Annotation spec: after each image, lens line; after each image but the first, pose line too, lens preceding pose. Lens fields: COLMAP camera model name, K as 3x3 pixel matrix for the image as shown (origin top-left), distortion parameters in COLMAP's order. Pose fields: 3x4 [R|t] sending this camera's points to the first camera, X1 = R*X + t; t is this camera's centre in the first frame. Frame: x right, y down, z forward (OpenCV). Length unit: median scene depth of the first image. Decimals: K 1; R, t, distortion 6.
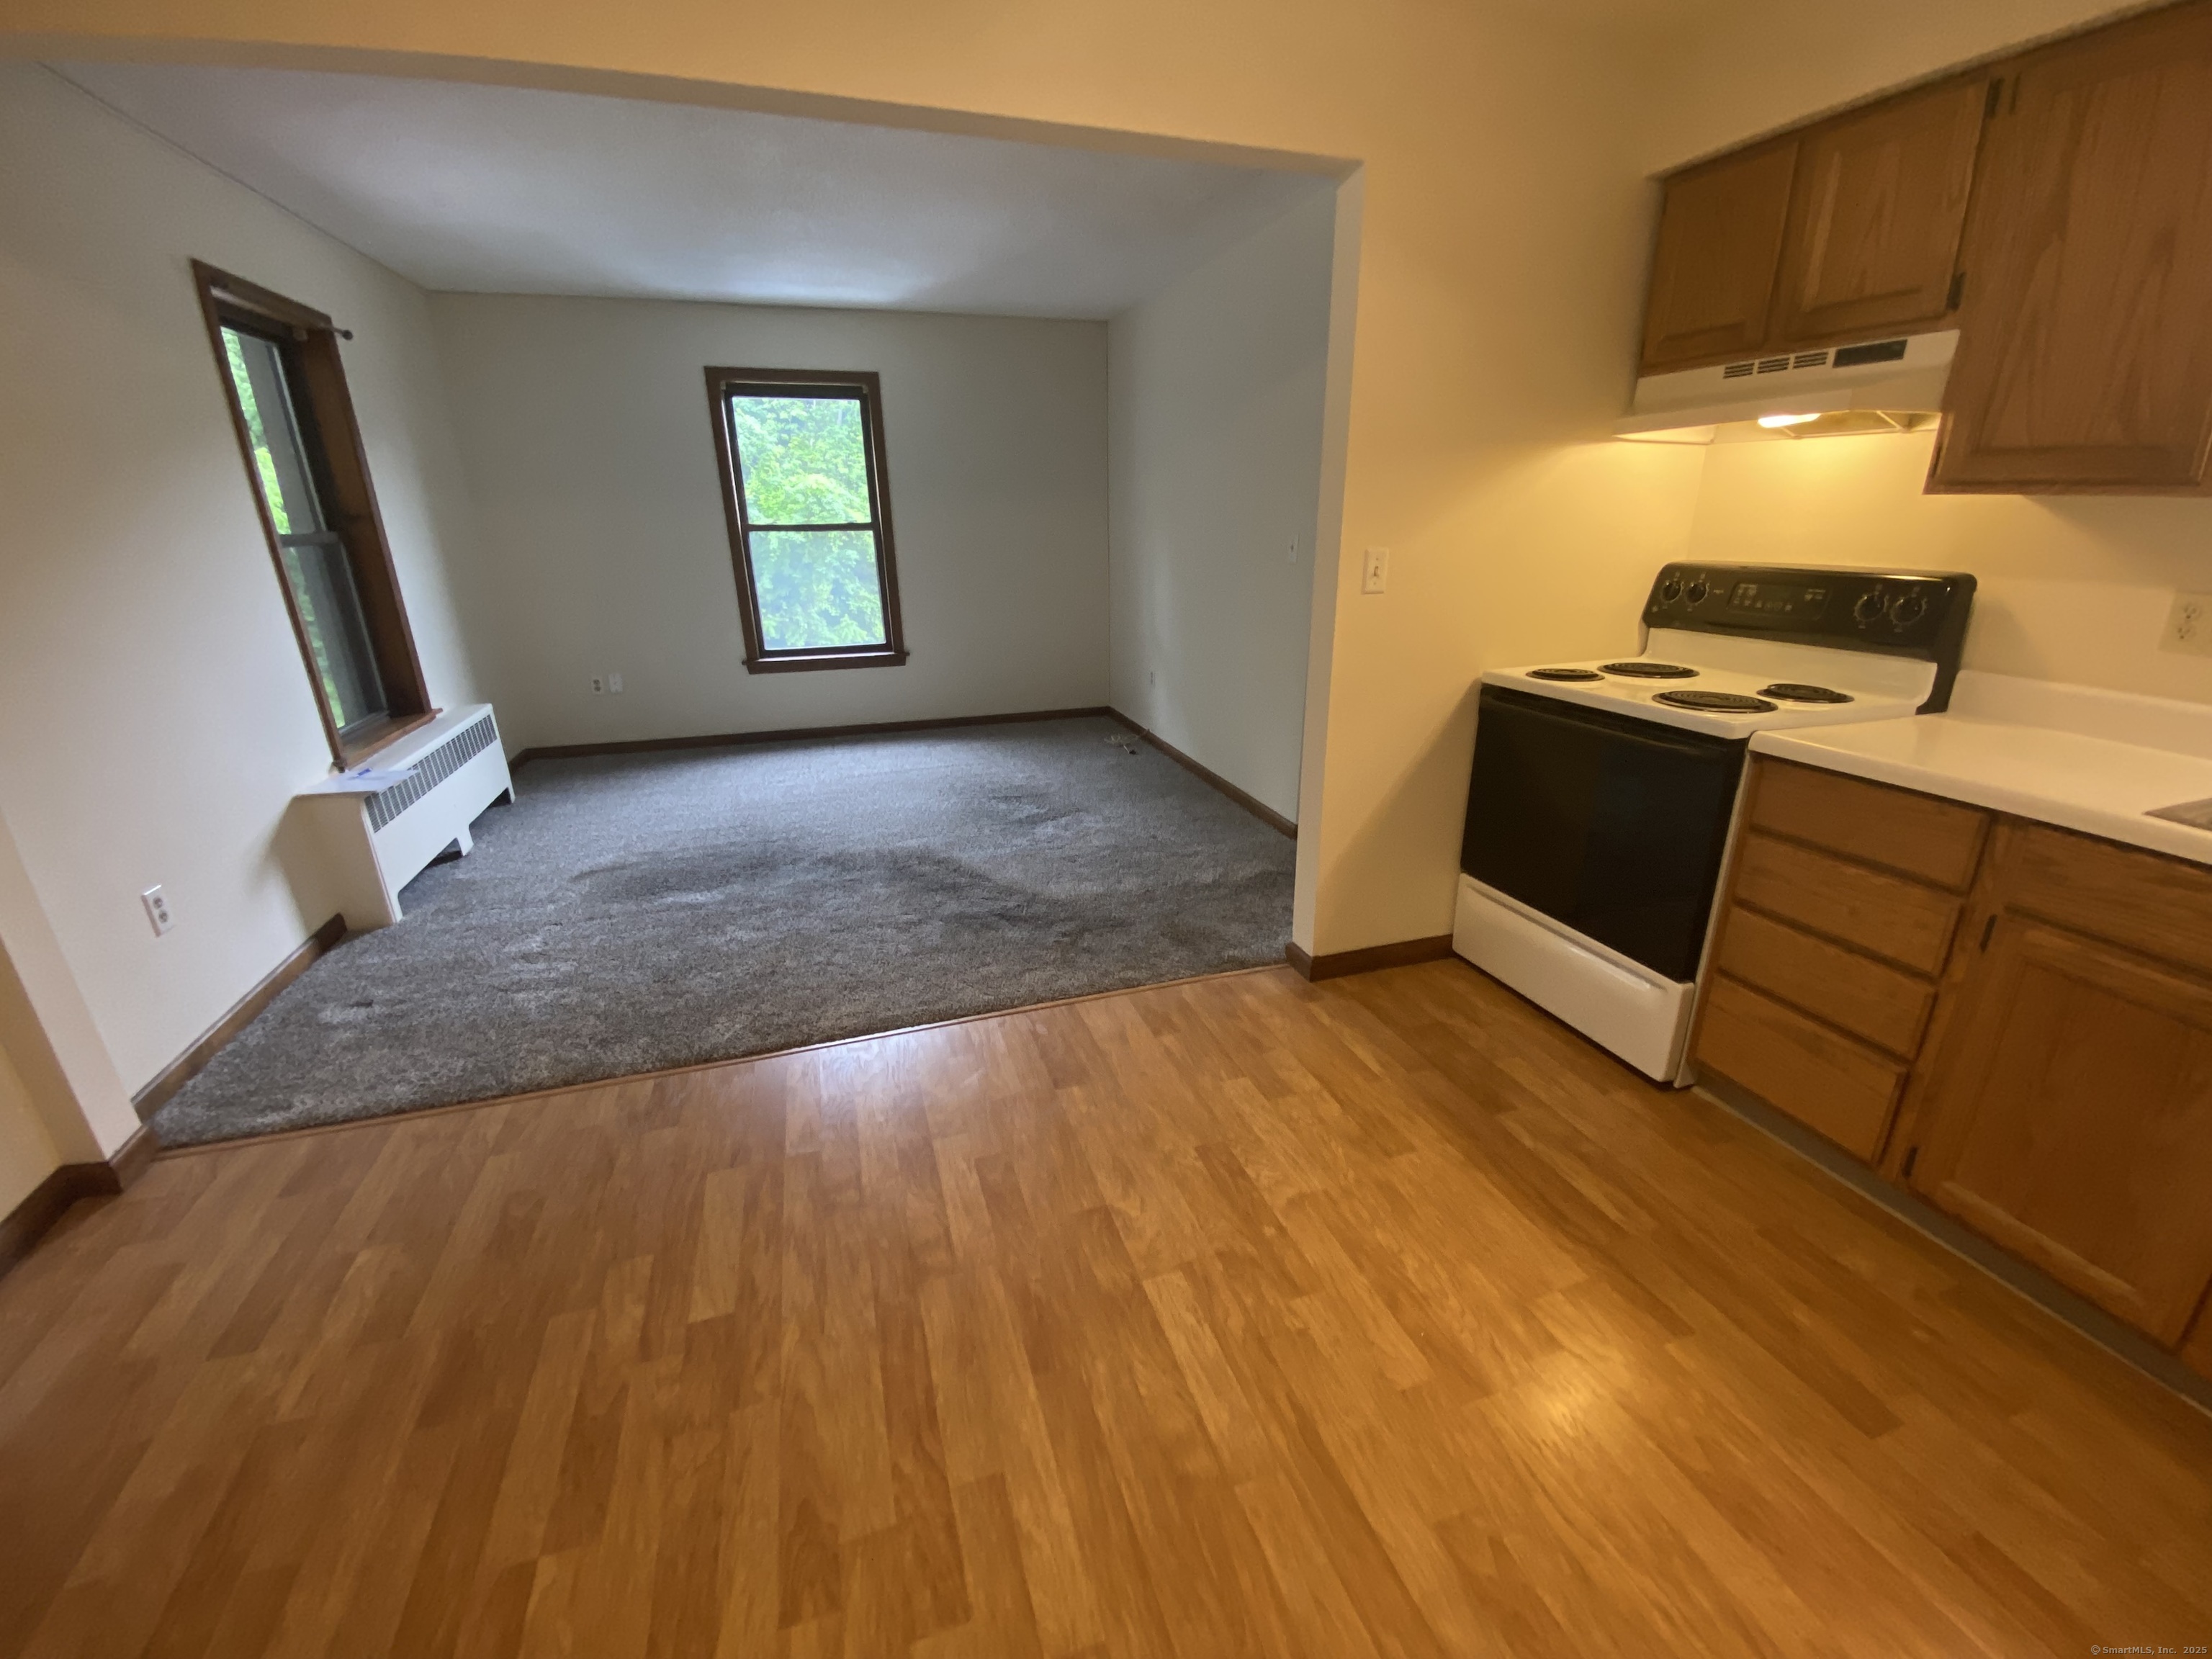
lens RADIAL K [[900.6, 0, 1107.7], [0, 900.6, 820.9], [0, 0, 1]] dist [0.023602, -0.021159]
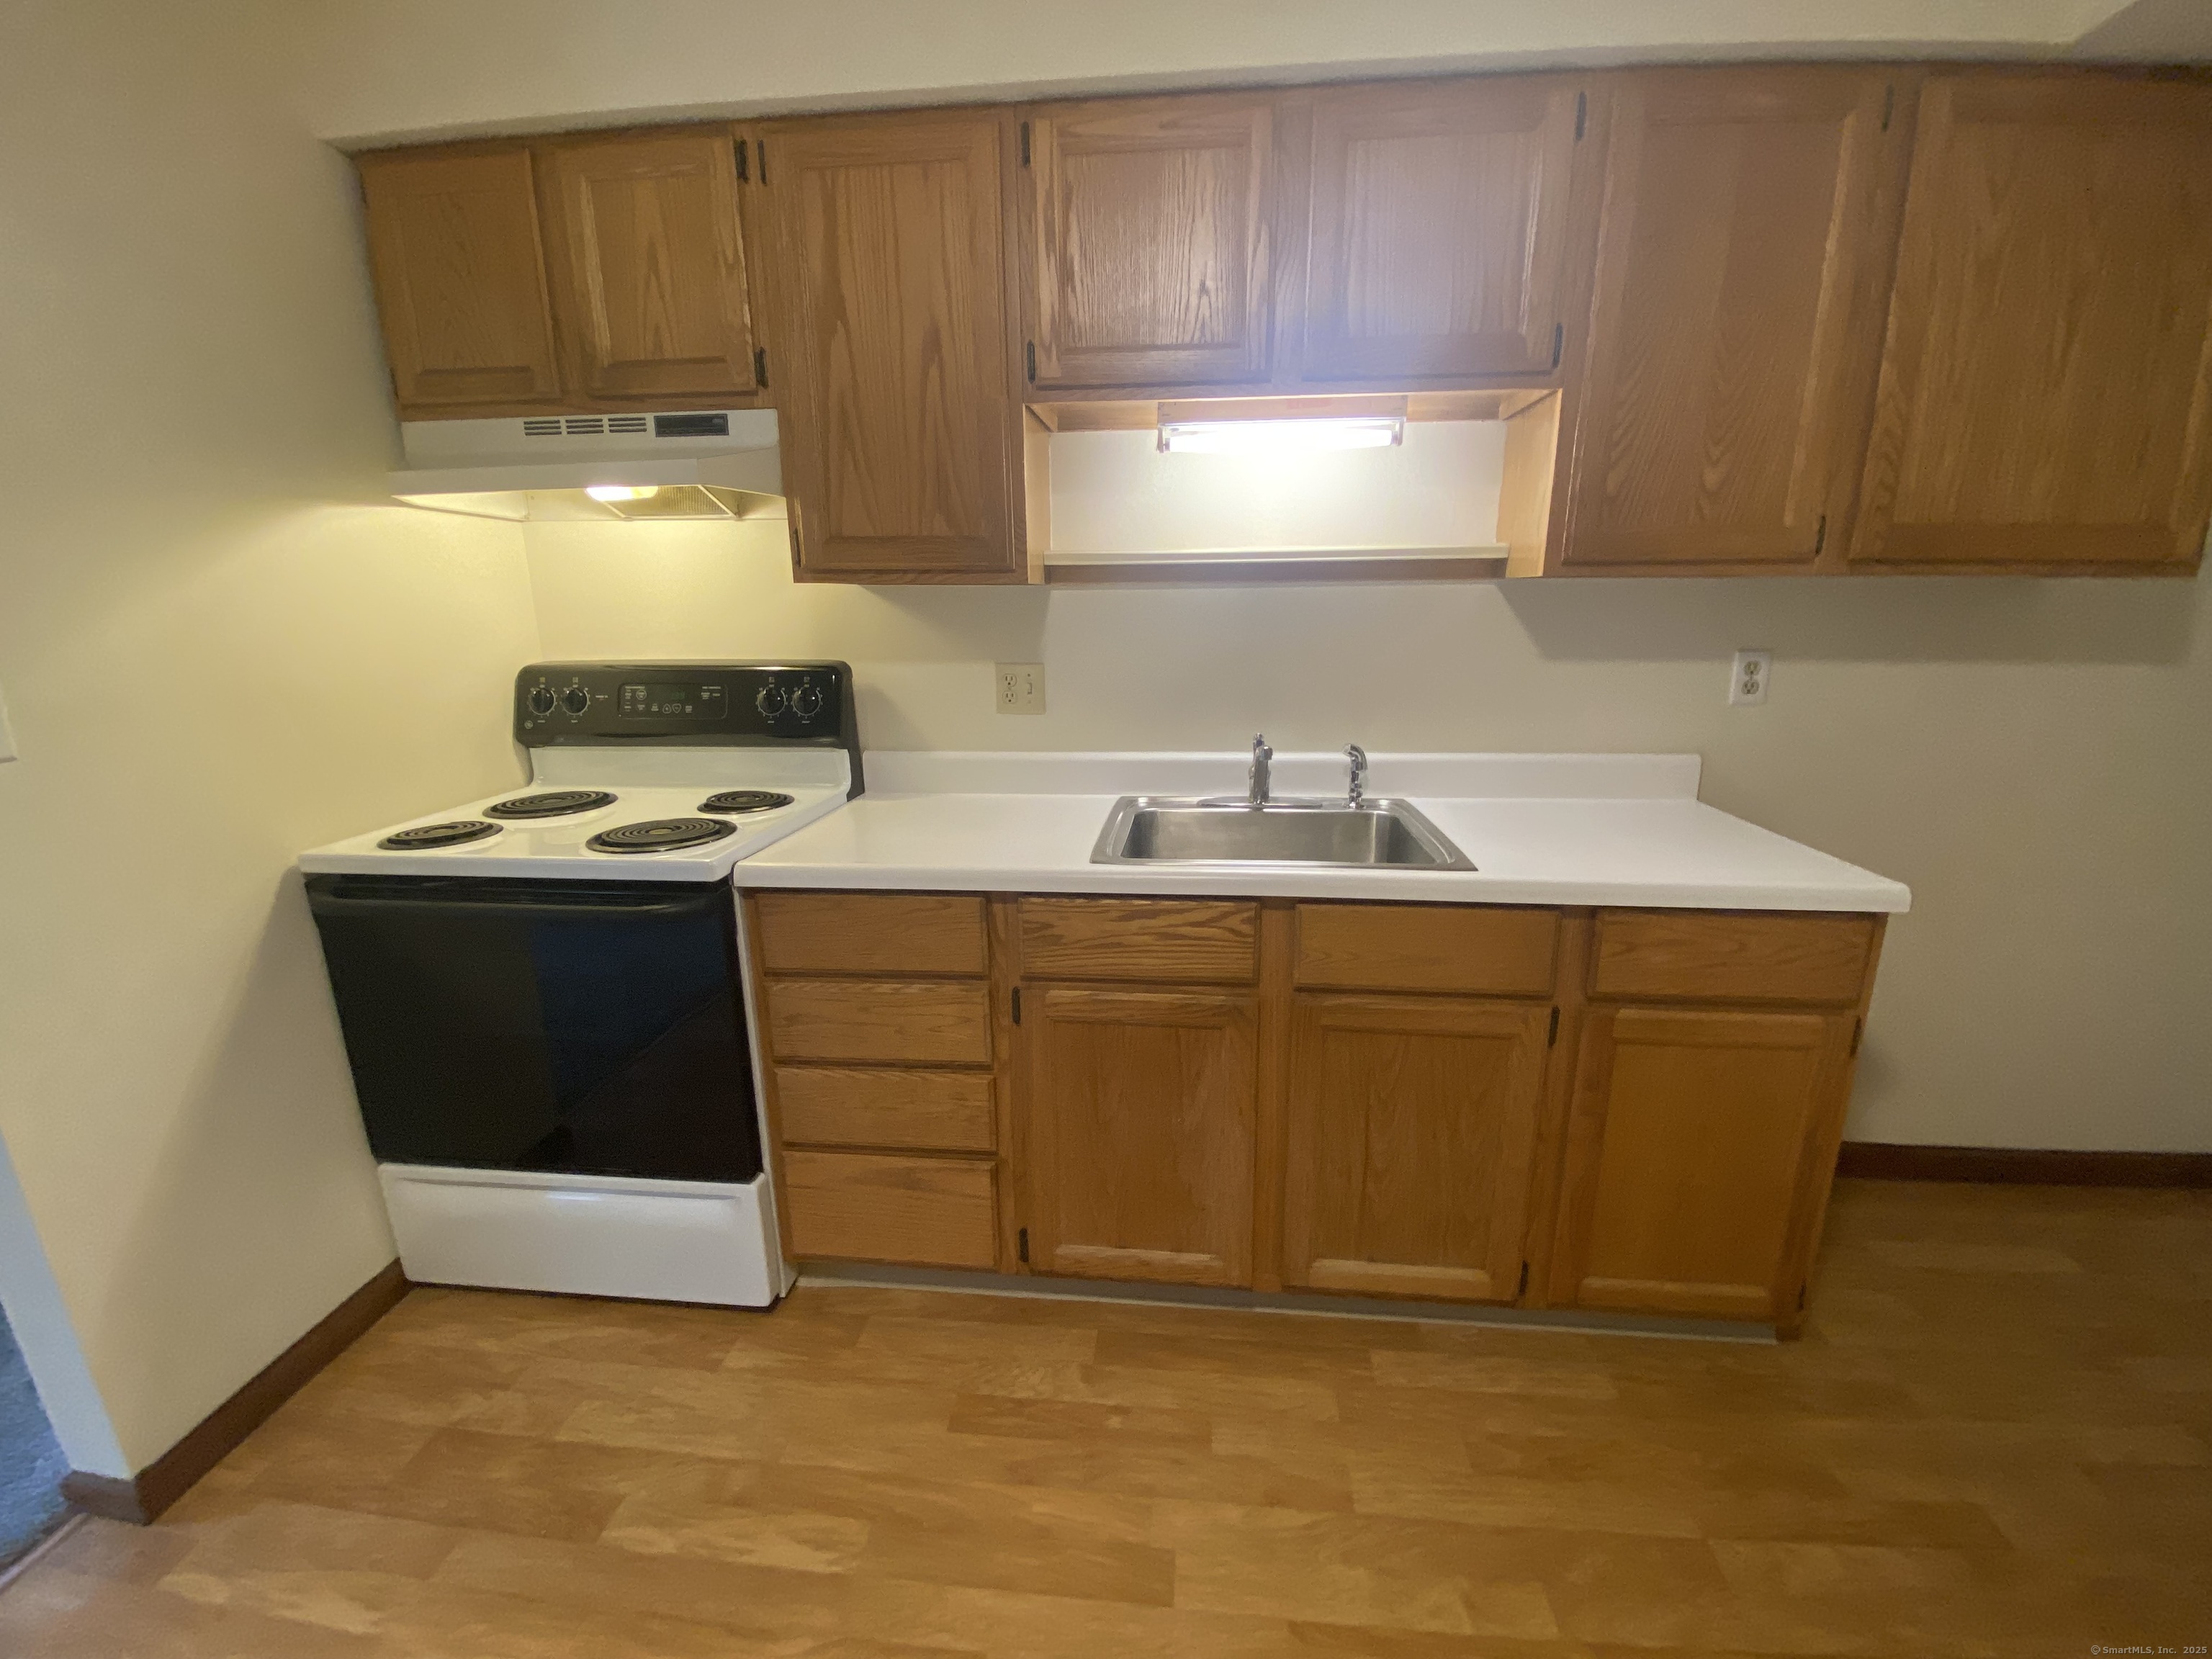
lens RADIAL K [[908.5, 0, 1107.5], [0, 908.5, 821.5], [0, 0, 1]] dist [0.023600, -0.022469]
pose [[0.409021, -0.212082, 0.887538, 0.096974], [0.300560, 0.949656, 0.088412, -0.076941], [-0.861606, 0.230596, 0.452173, 0.242960]]
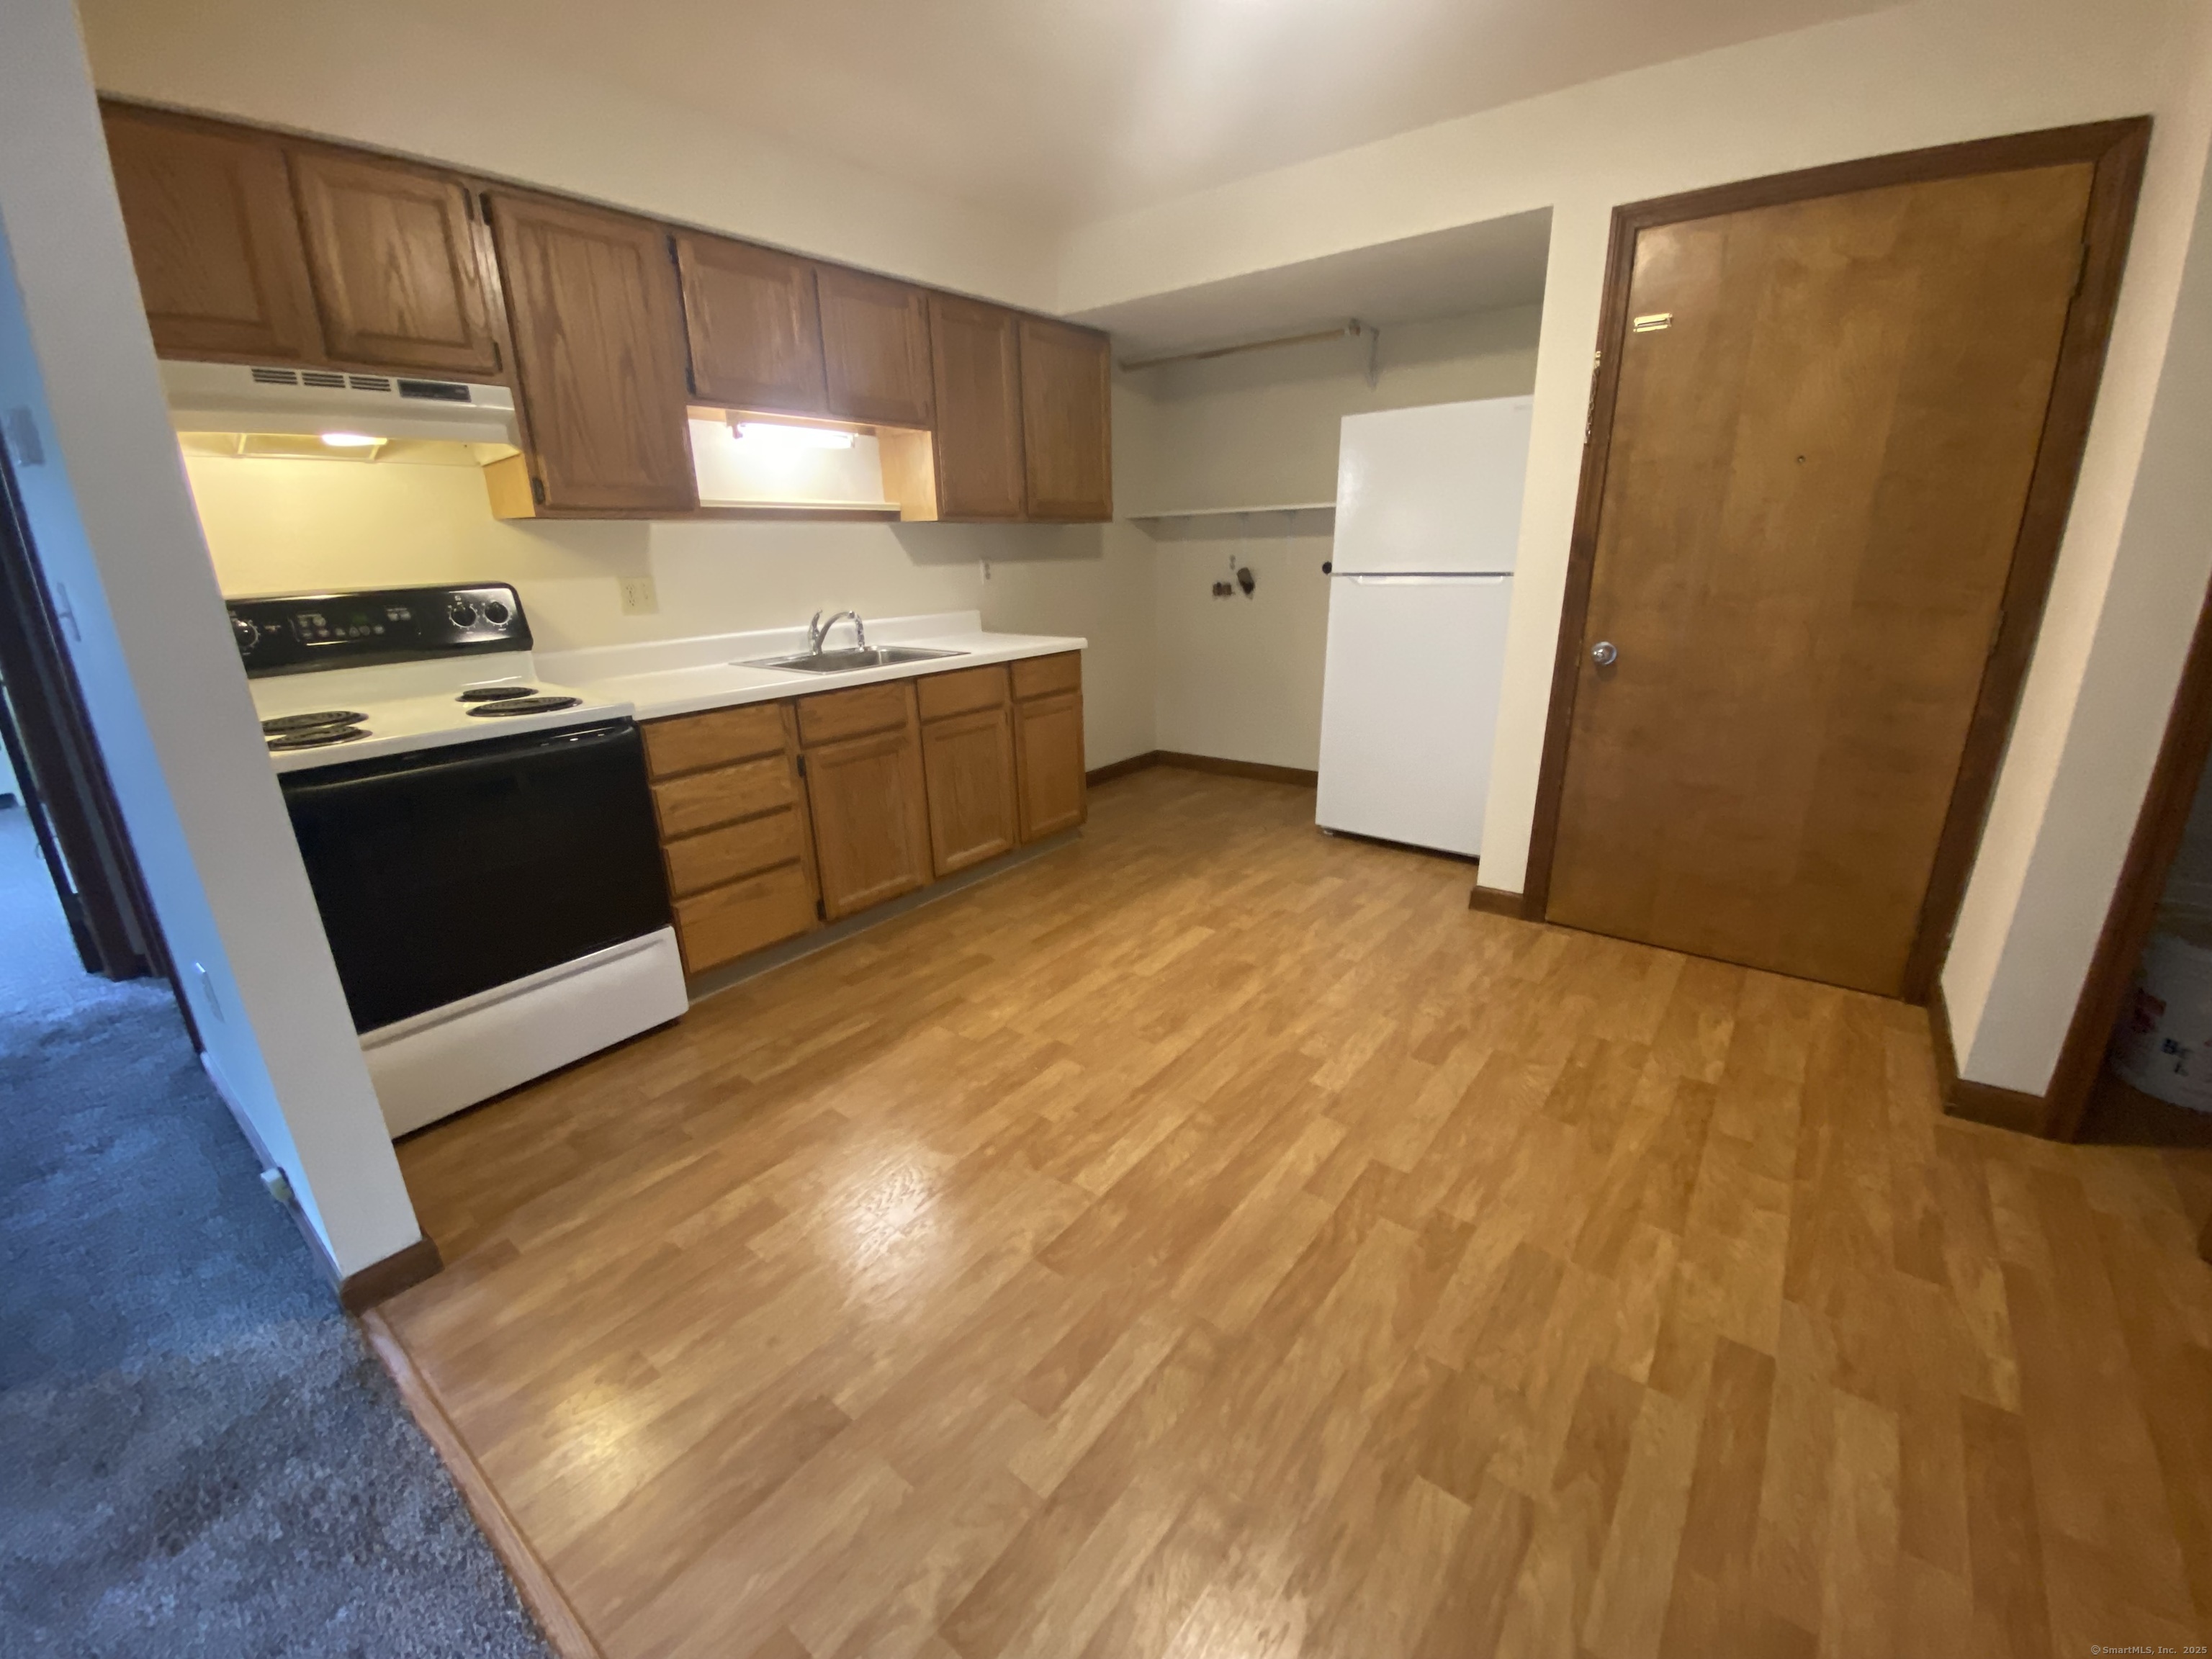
lens RADIAL K [[900.6, 0, 1107.7], [0, 900.6, 820.9], [0, 0, 1]] dist [0.023602, -0.021159]
pose [[-0.555257, -0.226920, 0.800123, -0.473224], [0.295342, 0.845554, 0.444761, -0.232133], [-0.777472, 0.483266, -0.402481, 0.773147]]
